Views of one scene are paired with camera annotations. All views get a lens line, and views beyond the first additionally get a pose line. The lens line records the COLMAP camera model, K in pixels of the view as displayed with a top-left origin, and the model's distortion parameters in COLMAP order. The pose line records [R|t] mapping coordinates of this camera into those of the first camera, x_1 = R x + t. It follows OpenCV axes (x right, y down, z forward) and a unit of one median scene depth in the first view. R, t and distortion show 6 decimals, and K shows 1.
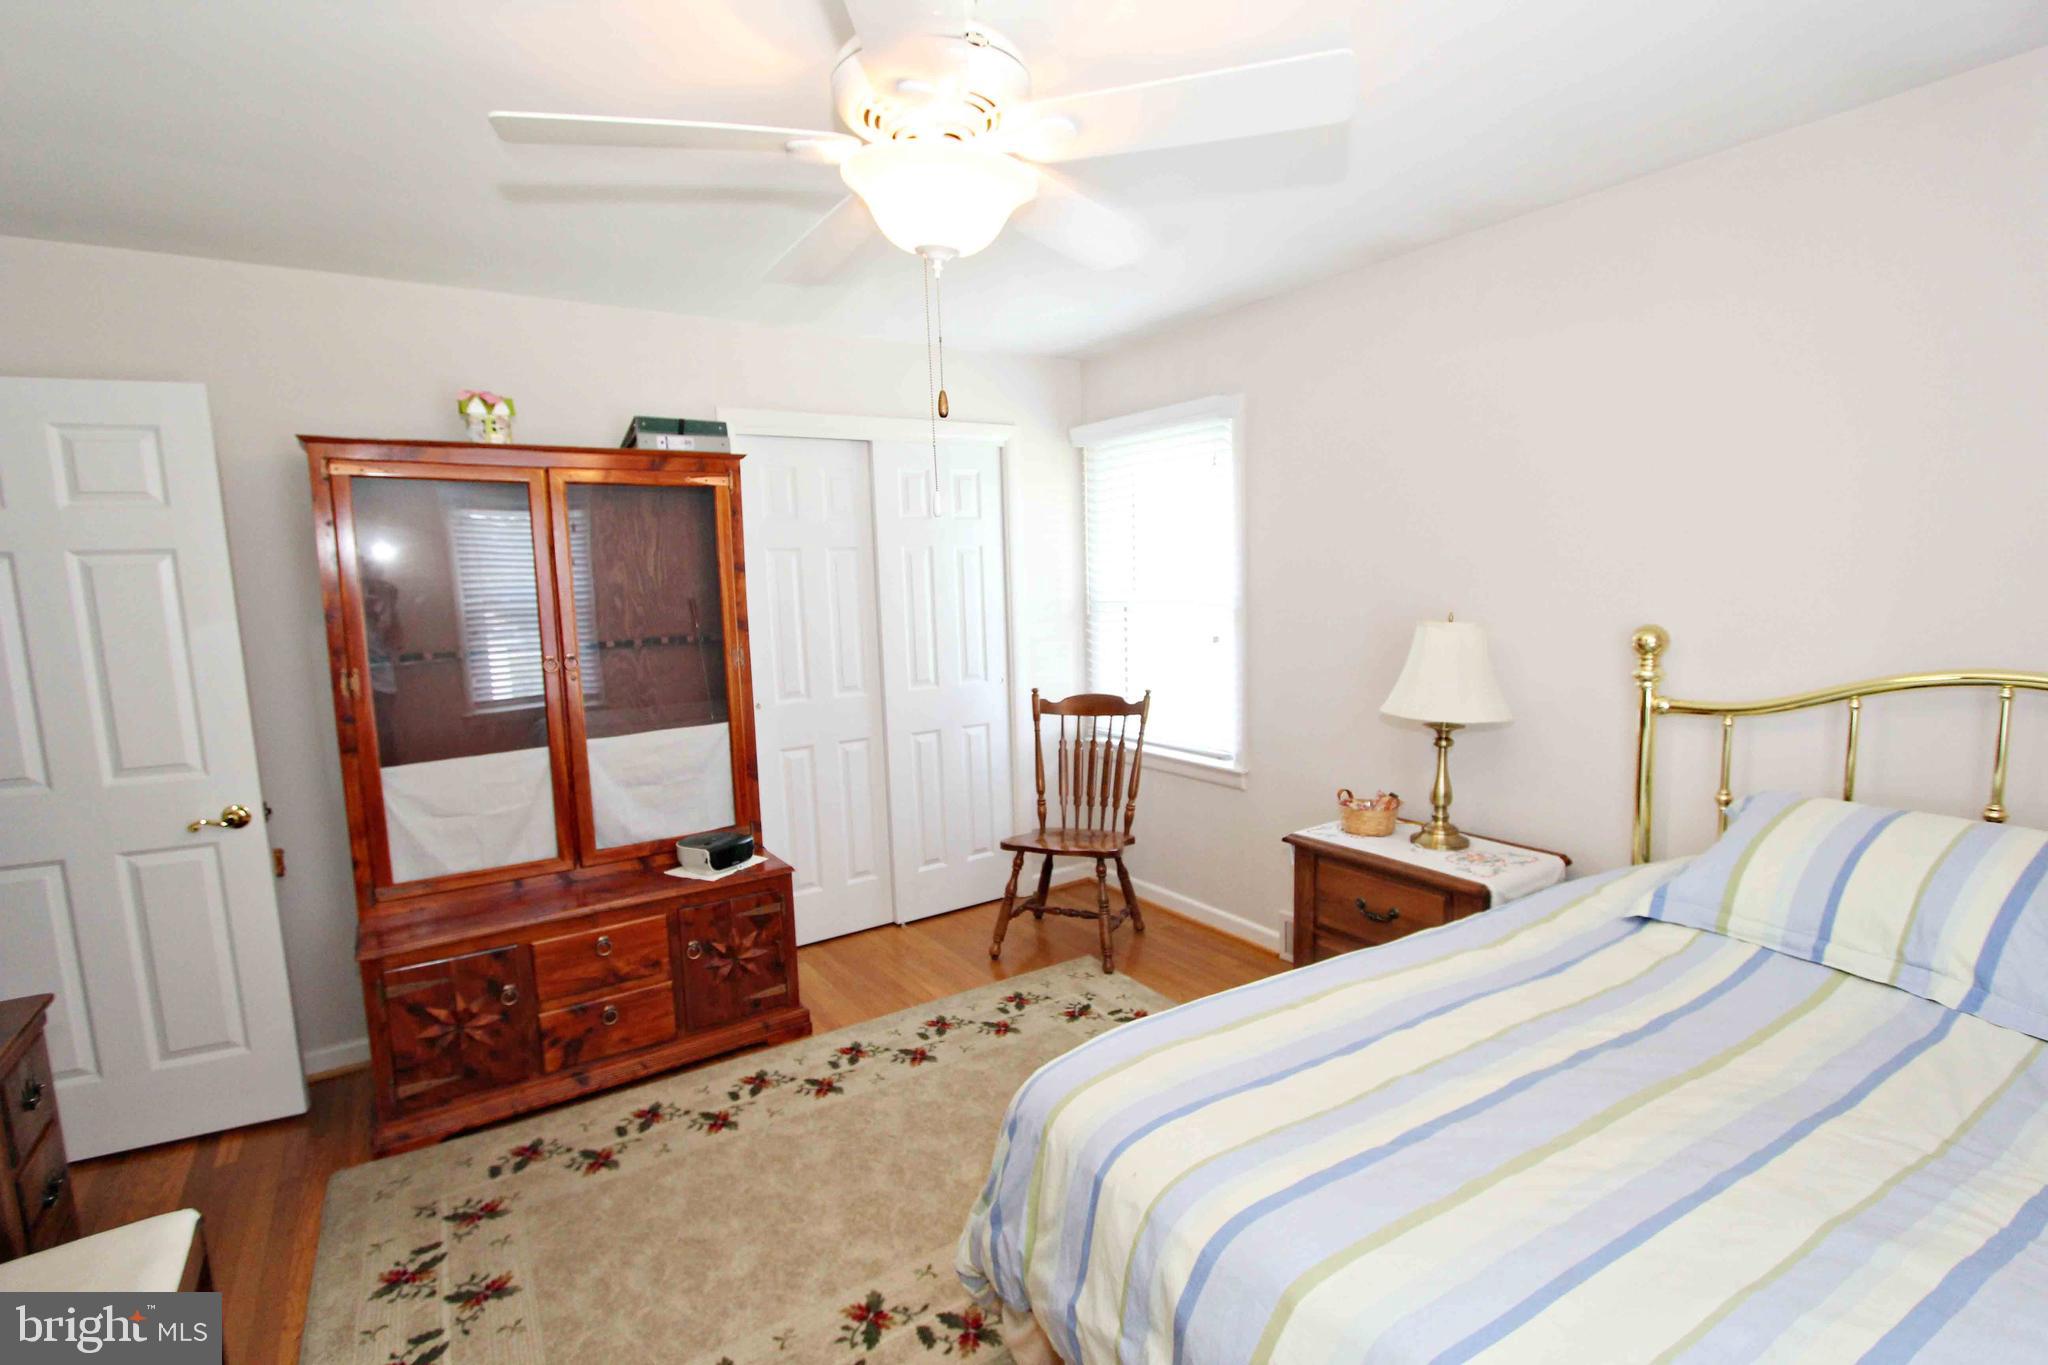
lens RADIAL K [[942.2, 0, 1019.7], [0, 942.2, 692.9], [0, 0, 1]] dist [-0.021911, 0.005075]
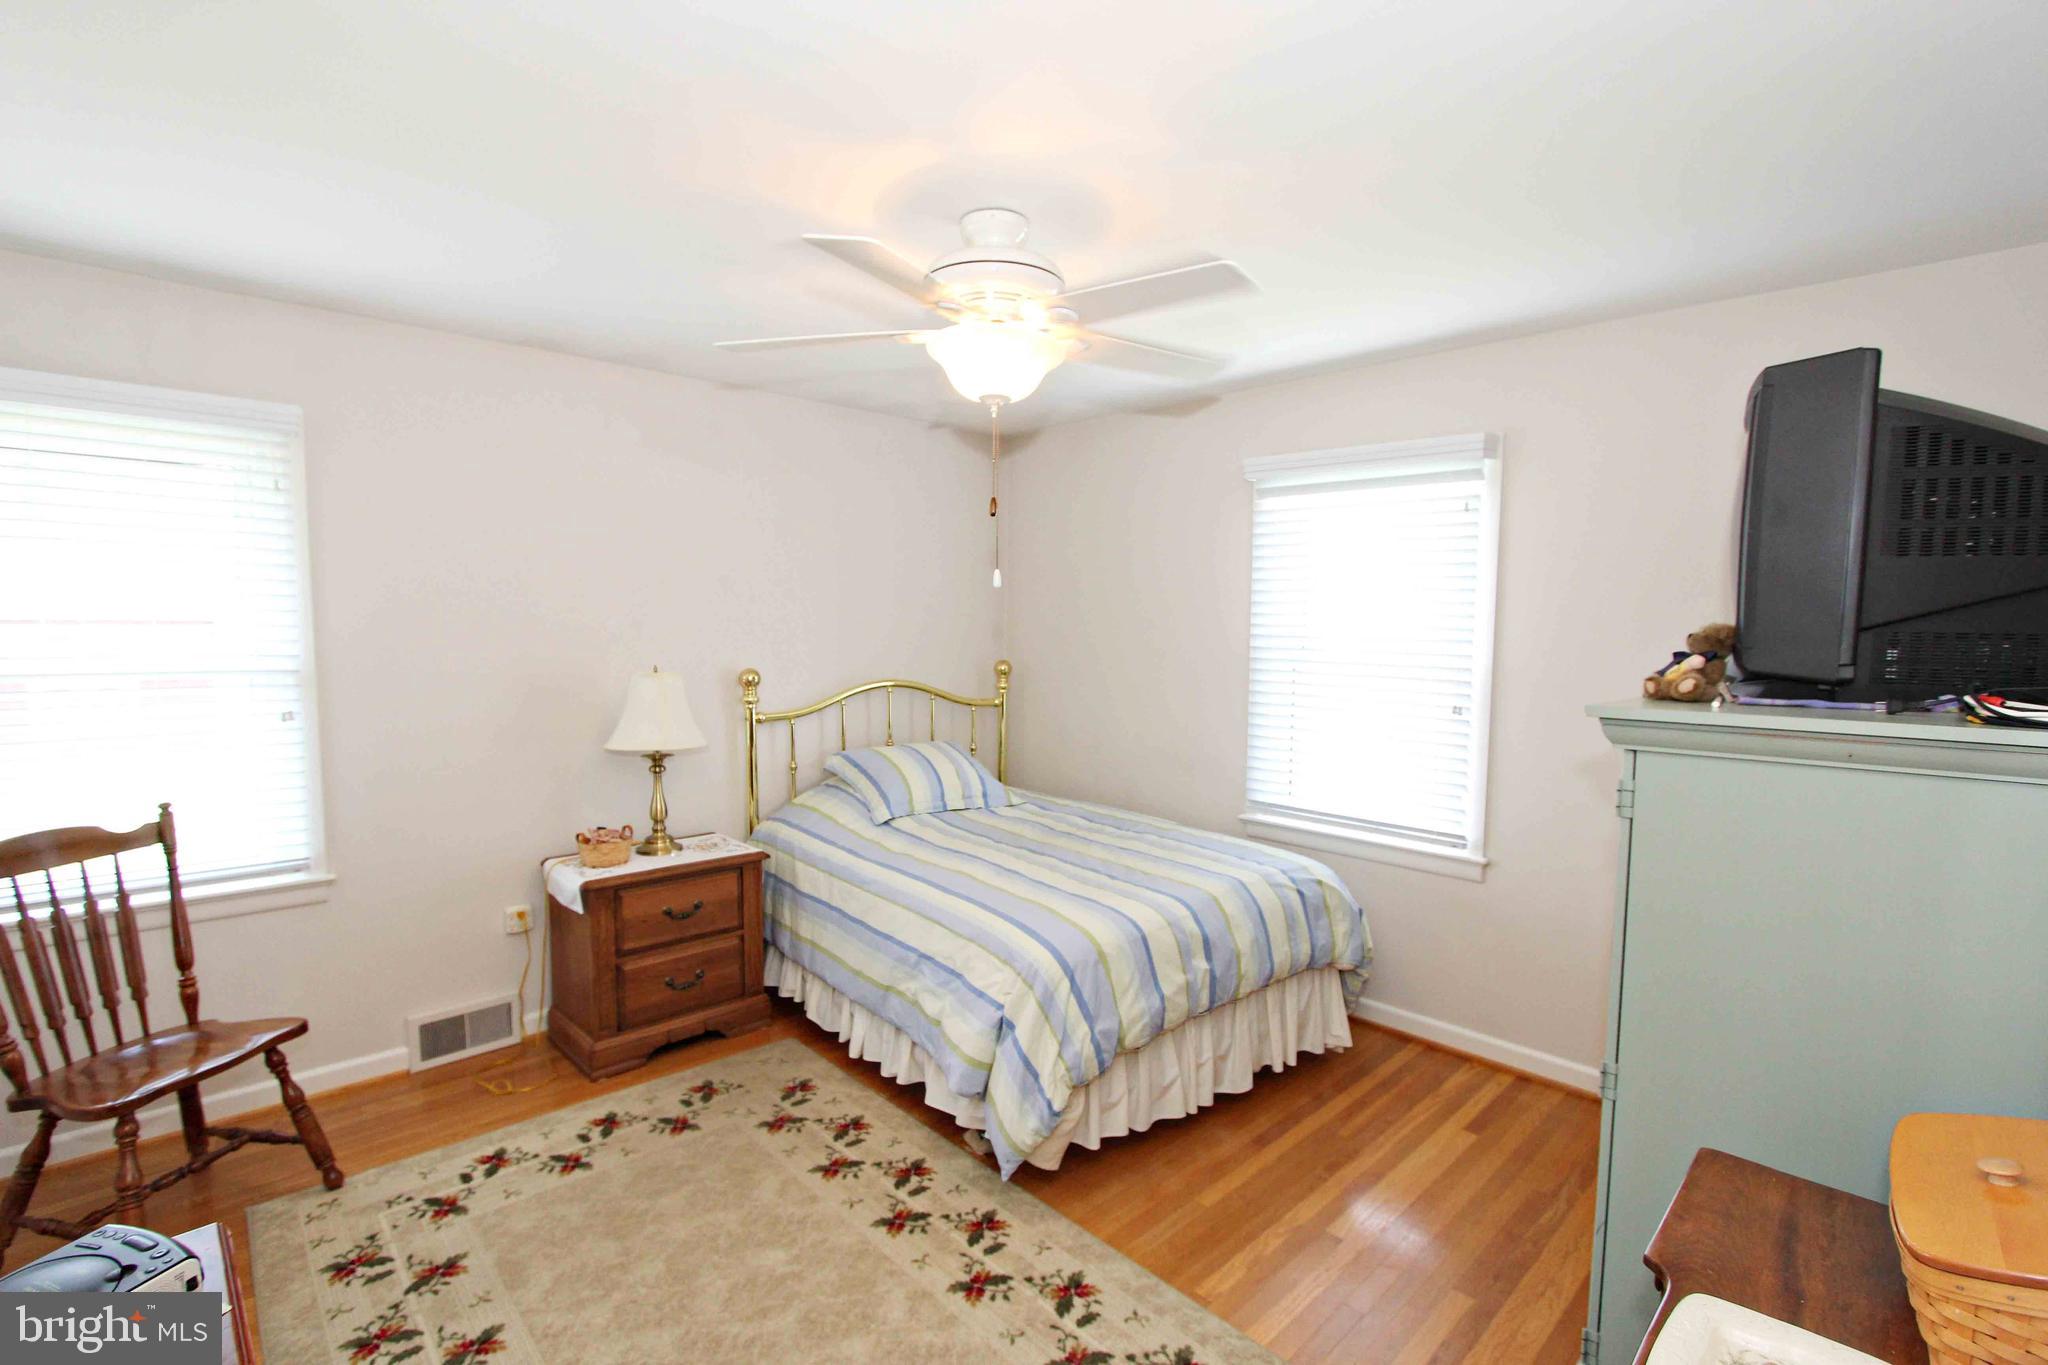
lens RADIAL K [[942.2, 0, 1019.7], [0, 942.2, 692.9], [0, 0, 1]] dist [-0.021911, 0.005075]
pose [[-0.180932, -0.045780, 0.982429, -0.778439], [0.118817, 0.990582, 0.068042, -0.067650], [-0.976292, 0.129040, -0.173789, 0.661772]]
